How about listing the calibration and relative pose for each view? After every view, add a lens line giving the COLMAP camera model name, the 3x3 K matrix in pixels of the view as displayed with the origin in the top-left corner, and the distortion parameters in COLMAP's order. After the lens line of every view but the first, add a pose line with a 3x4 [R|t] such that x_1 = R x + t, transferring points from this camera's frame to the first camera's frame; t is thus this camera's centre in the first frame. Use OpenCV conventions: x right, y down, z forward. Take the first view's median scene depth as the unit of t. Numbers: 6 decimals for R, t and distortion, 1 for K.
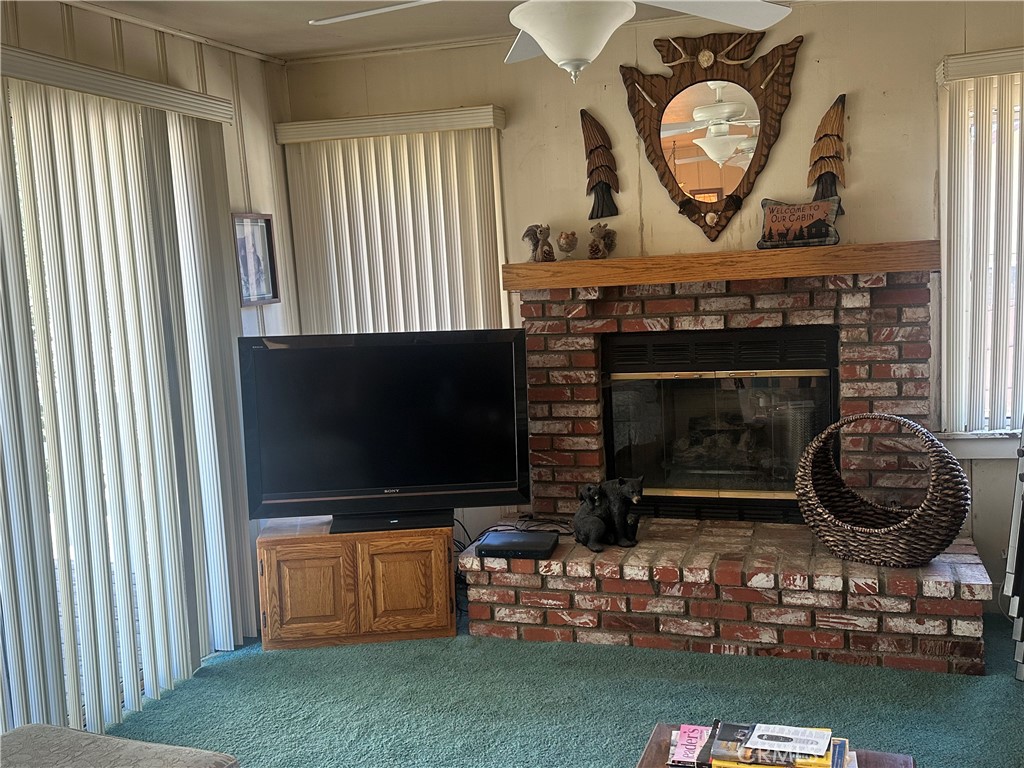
lens RADIAL K [[938.8, 0, 506.3], [0, 938.8, 384.9], [0, 0, 1]] dist [0.041808, 0.000000]
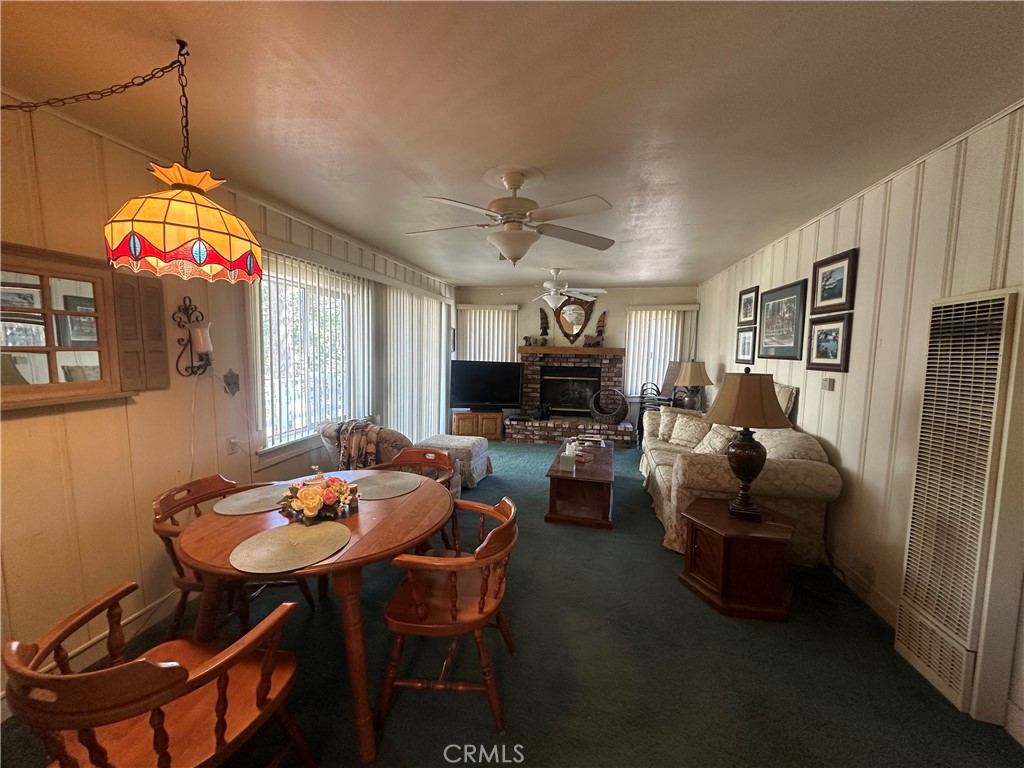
lens RADIAL K [[419.2, 0, 508.8], [0, 419.2, 363.1], [0, 0, 1]] dist [-0.008076, -0.000148]
pose [[0.990647, 0.067542, 0.118563, -0.247999], [-0.058516, 0.995233, -0.078026, 0.080228], [-0.123268, 0.070358, 0.989876, -0.707527]]
